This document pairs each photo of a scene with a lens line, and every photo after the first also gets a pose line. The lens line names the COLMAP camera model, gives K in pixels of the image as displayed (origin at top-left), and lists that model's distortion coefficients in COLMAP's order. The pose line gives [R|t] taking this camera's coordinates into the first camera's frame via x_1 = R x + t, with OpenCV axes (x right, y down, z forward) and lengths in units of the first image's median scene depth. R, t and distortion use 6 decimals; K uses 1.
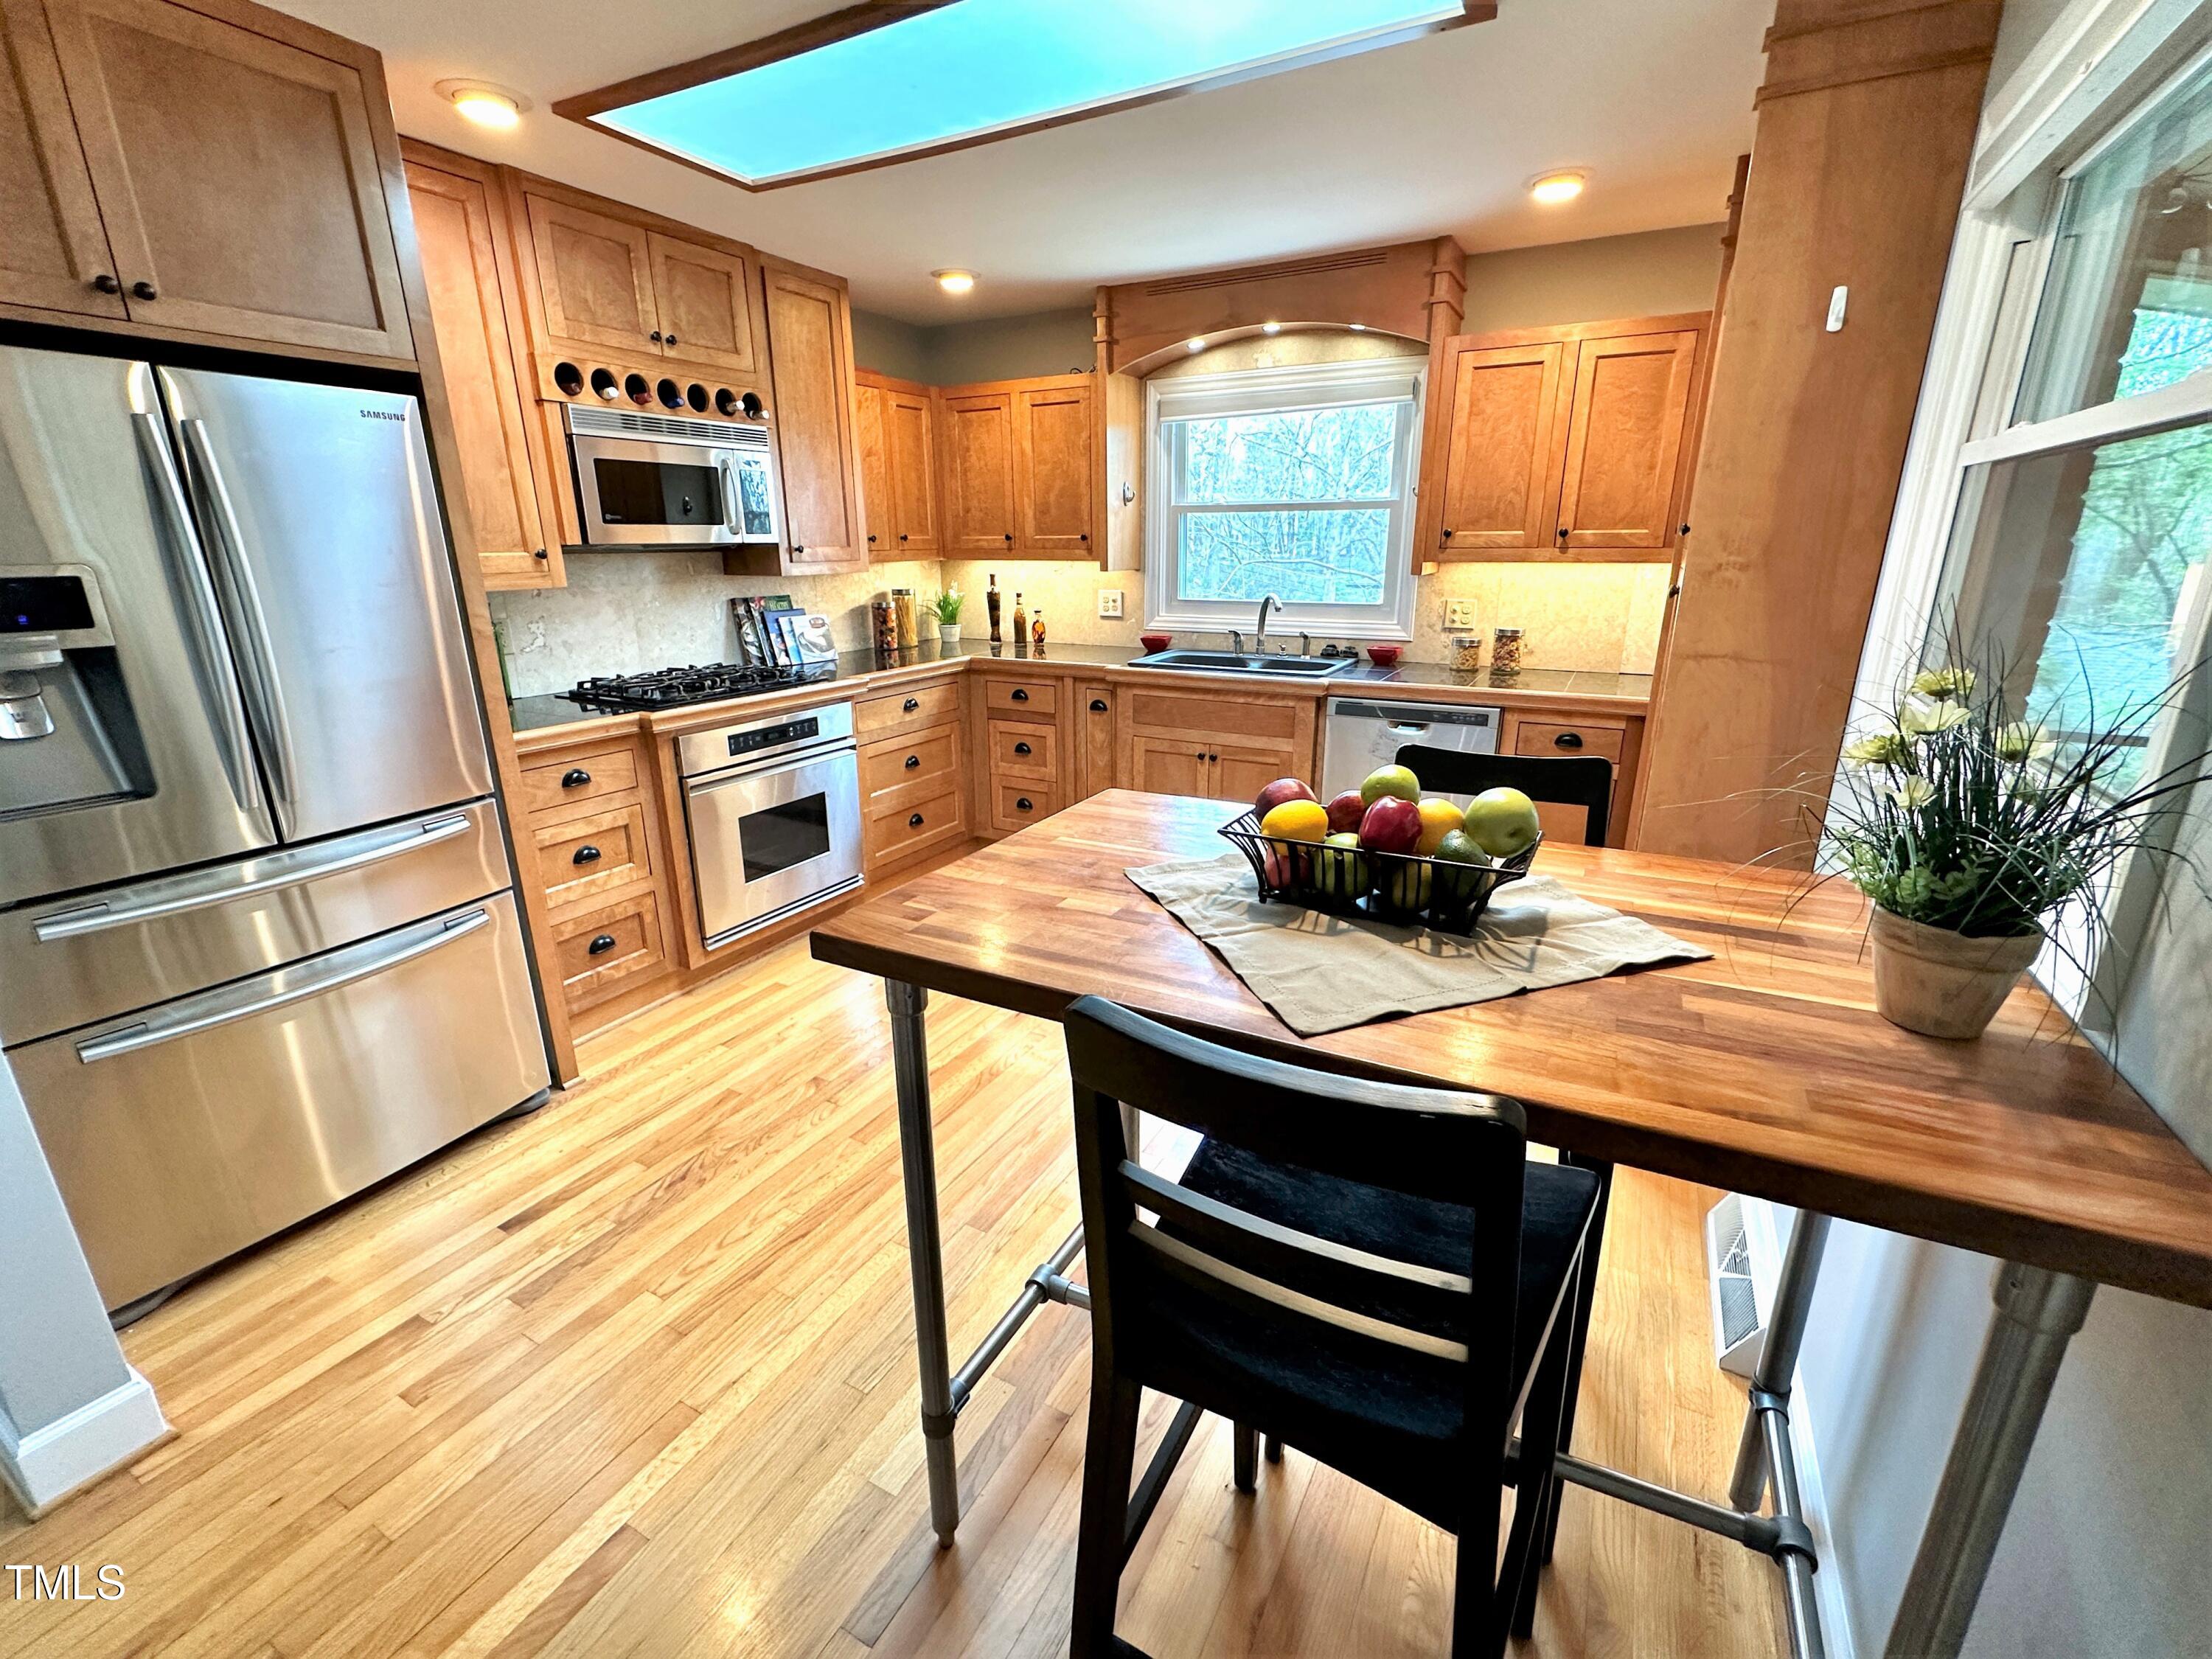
lens RADIAL K [[960.1, 0, 1103.8], [0, 960.1, 834.5], [0, 0, 1]] dist [-0.000622, -0.000001]
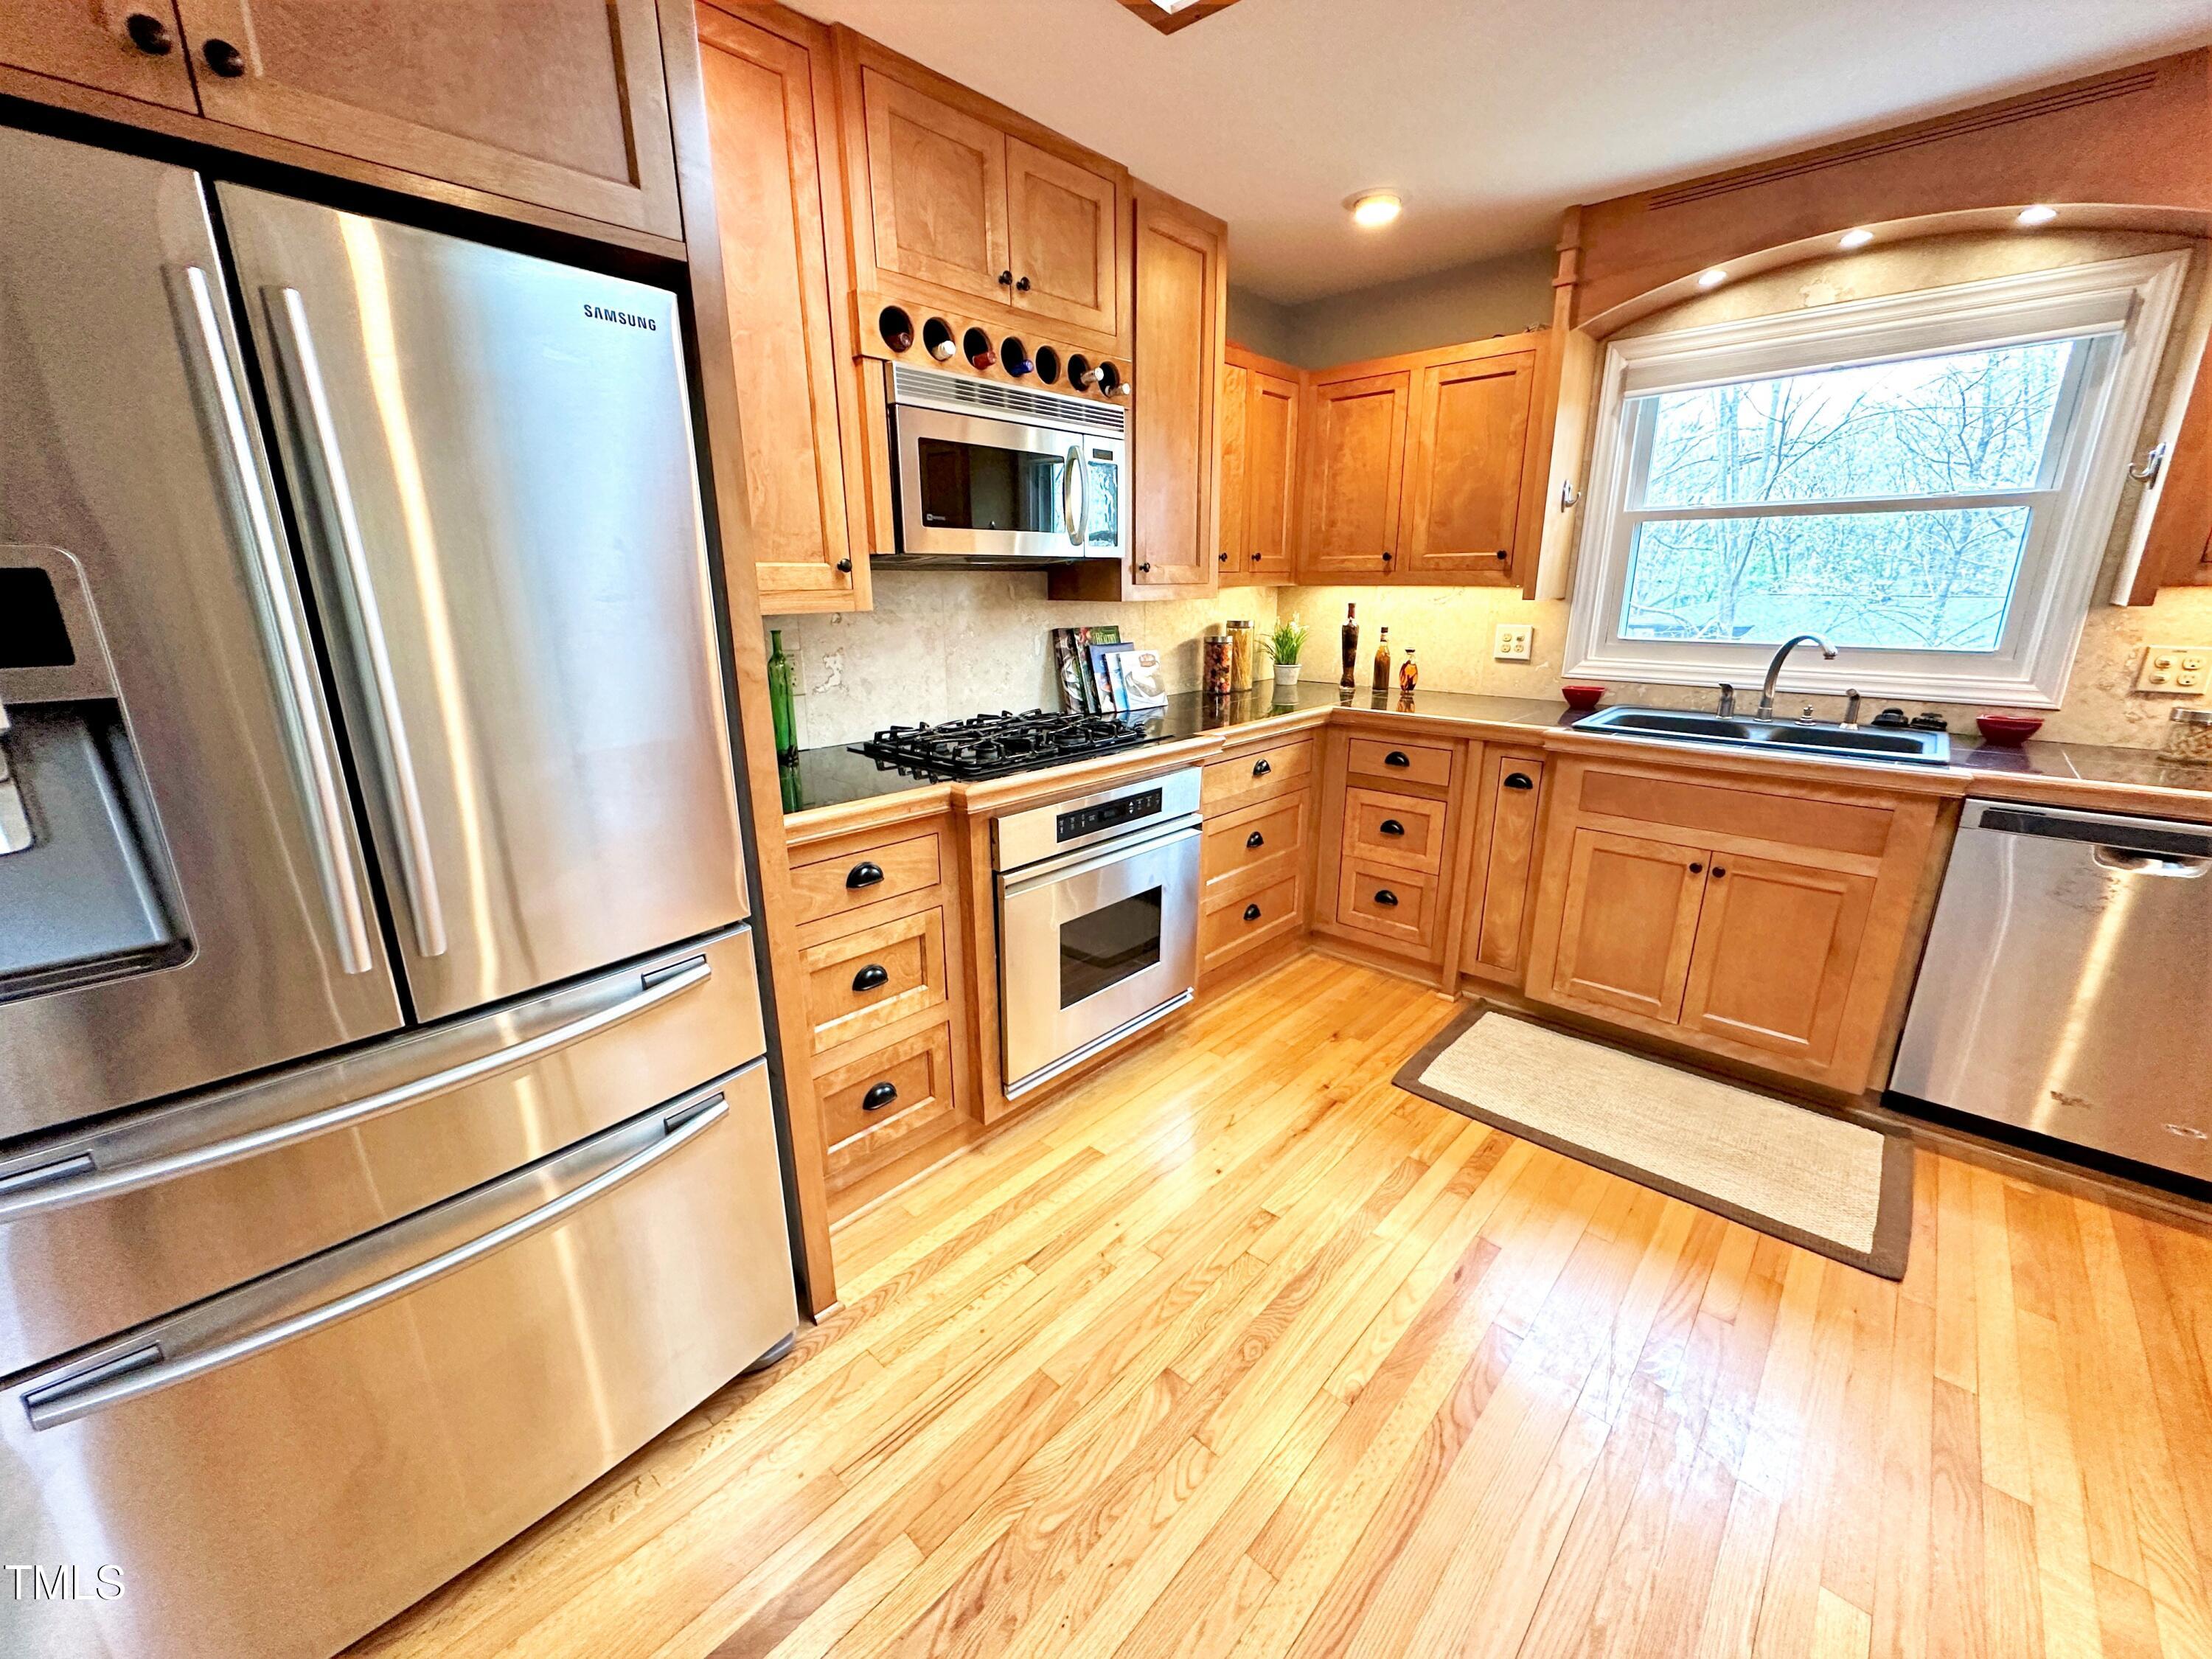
lens RADIAL K [[886.9, 0, 1101.2], [0, 886.9, 831.8], [0, 0, 1]] dist [-0.002626, 0.000548]
pose [[0.969933, 0.066774, -0.234033, -0.185594], [-0.071645, 0.997354, -0.012367, -0.078293], [0.232587, 0.028762, 0.972150, 0.326321]]
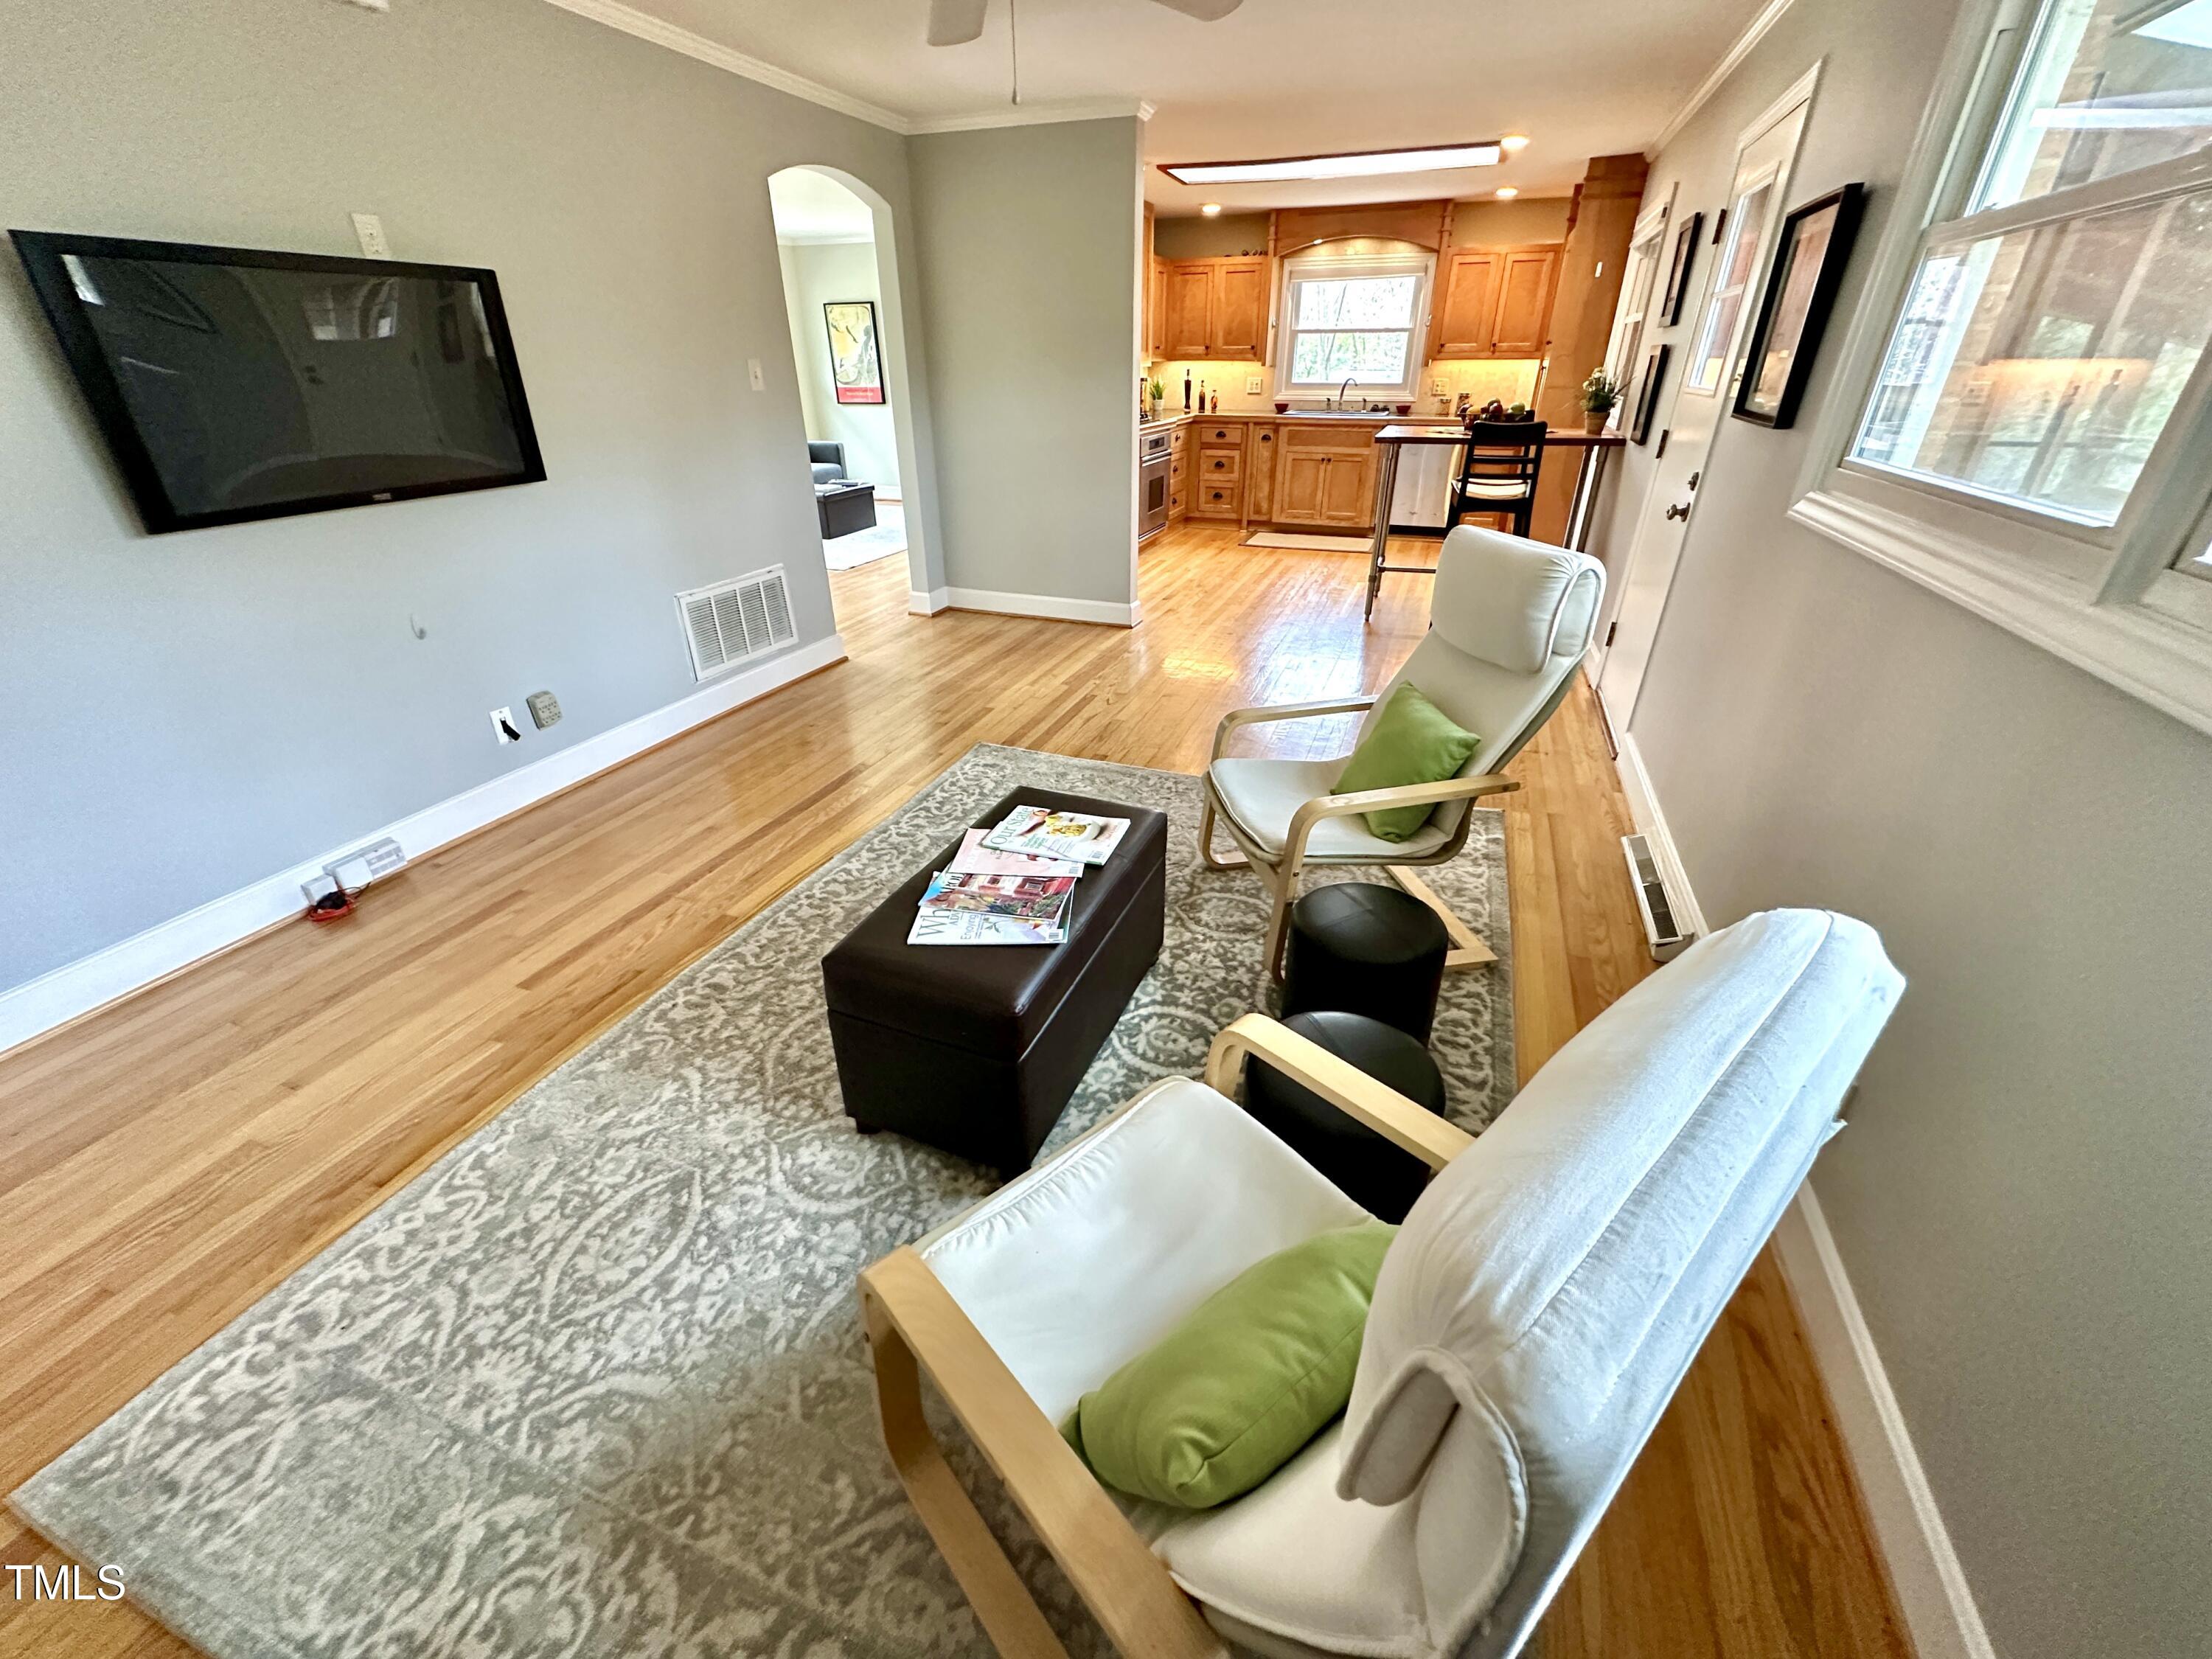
lens RADIAL K [[886.9, 0, 1104.4], [0, 886.9, 832.9], [0, 0, 1]] dist [-0.002626, 0.000548]
pose [[0.990499, -0.065379, 0.120988, -0.752802], [0.040560, 0.979513, 0.197254, 0.360689], [-0.131406, -0.190472, 0.972858, -1.121549]]
